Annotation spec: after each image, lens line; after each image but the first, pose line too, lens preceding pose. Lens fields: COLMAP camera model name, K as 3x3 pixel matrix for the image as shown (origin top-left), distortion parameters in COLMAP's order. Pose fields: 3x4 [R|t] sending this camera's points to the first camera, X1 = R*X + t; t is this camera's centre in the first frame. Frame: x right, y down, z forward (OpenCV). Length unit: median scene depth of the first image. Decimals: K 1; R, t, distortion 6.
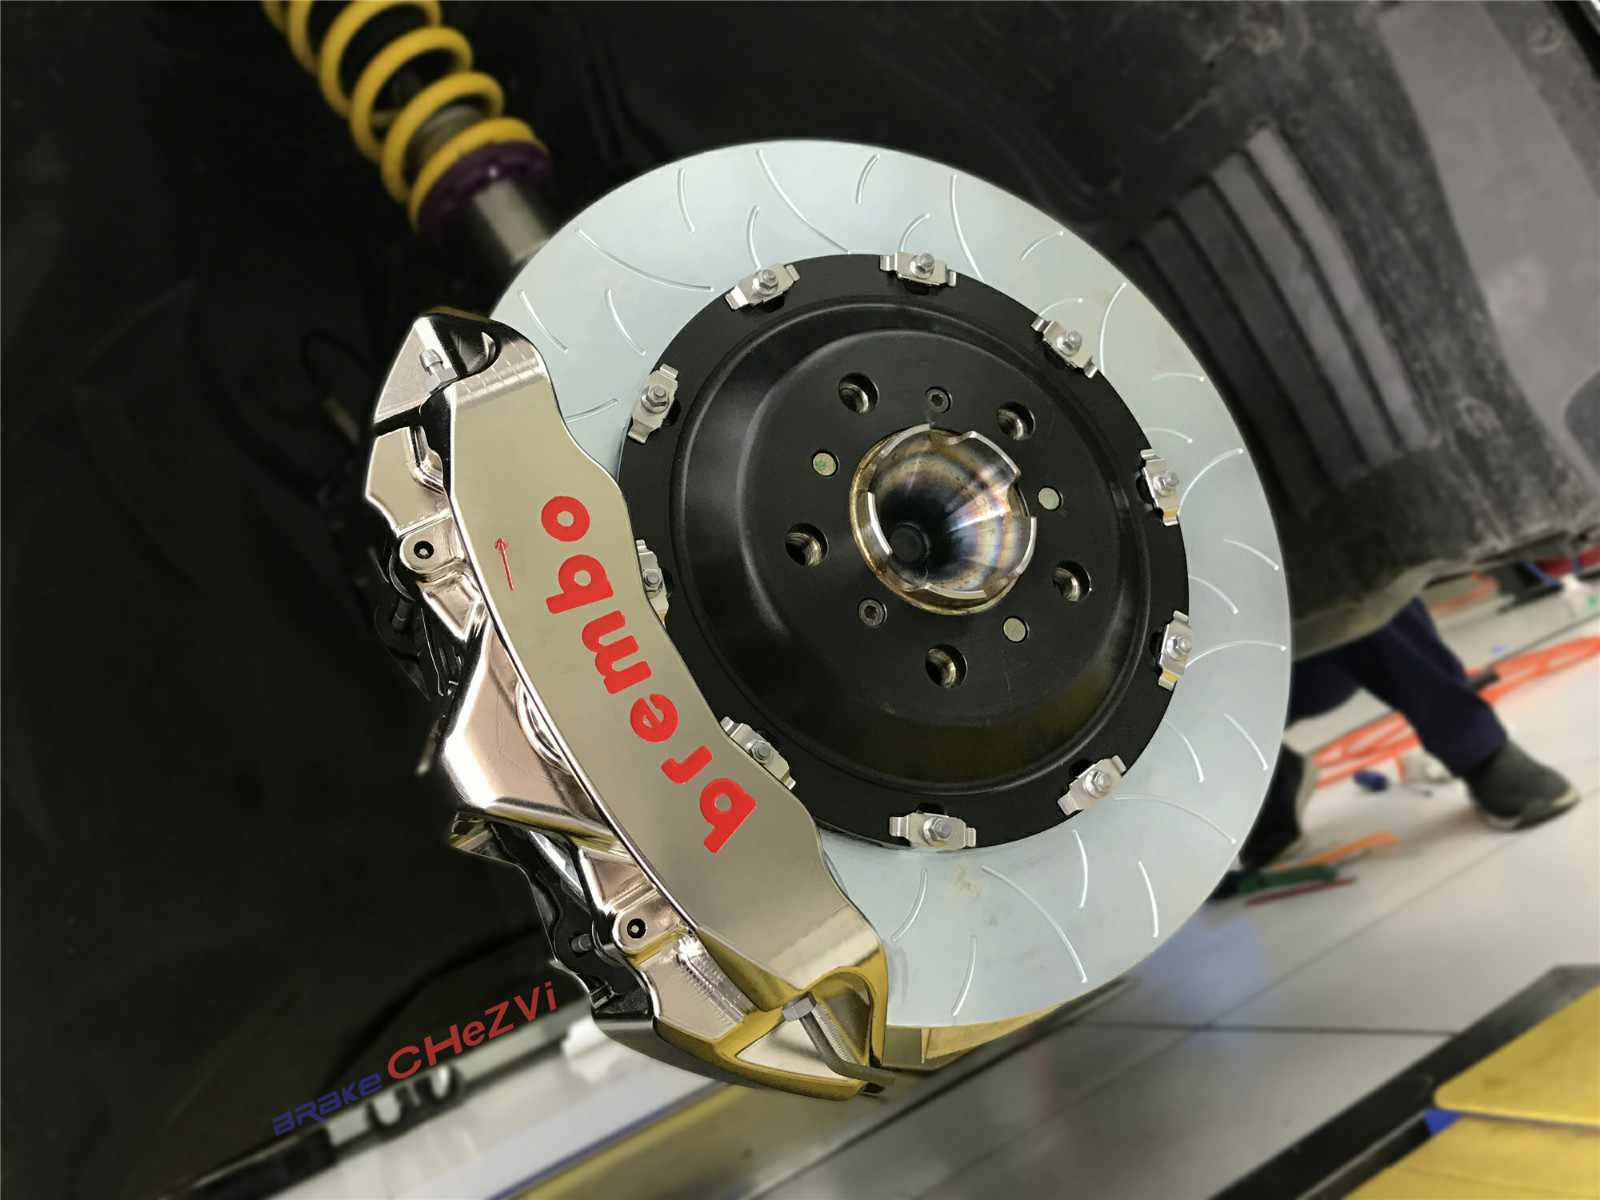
lens RADIAL K [[1308.1, 0, 801.7], [0, 1308.1, 593.8], [0, 0, 1]] dist [0.015519, 0.004464]
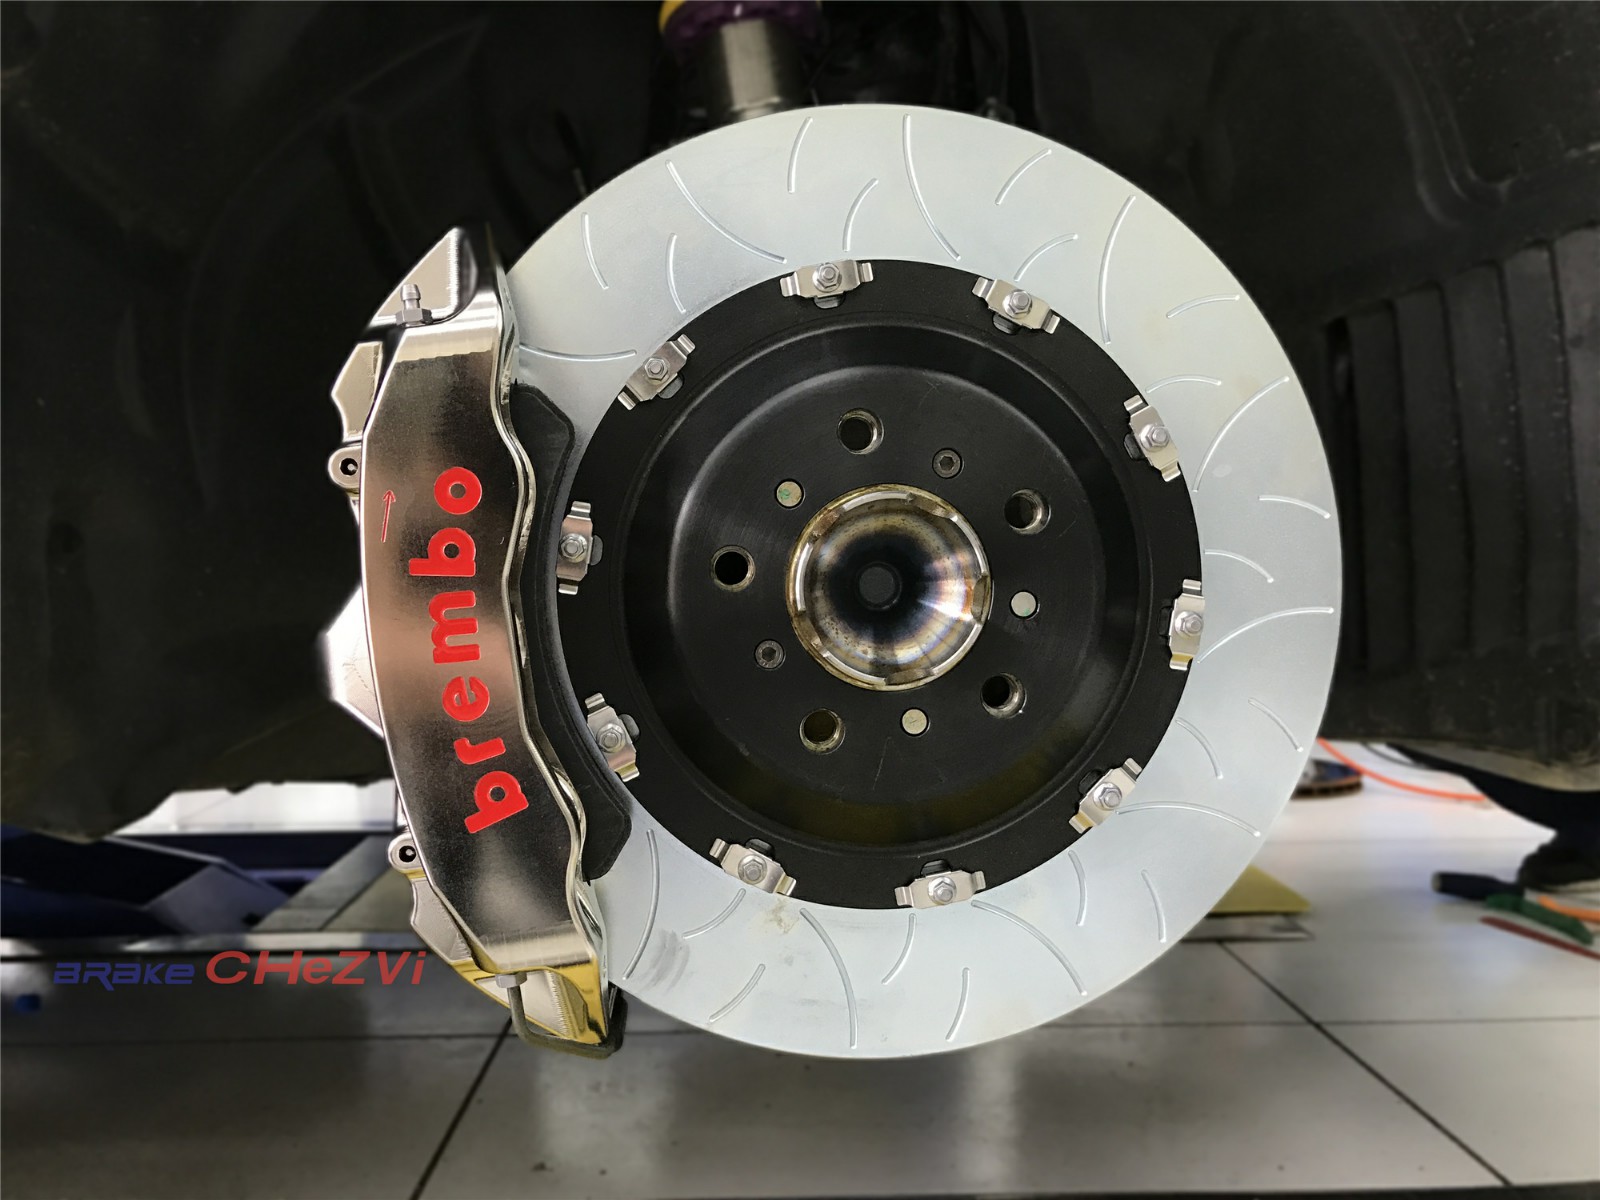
lens RADIAL K [[1308.1, 0, 808.4], [0, 1308.1, 600.8], [0, 0, 1]] dist [0.015519, 0.004464]
pose [[0.873009, 0.403844, -0.273432, 0.312575], [-0.321066, 0.897922, 0.301086, -0.309819], [0.367113, -0.175061, 0.913554, 0.097352]]
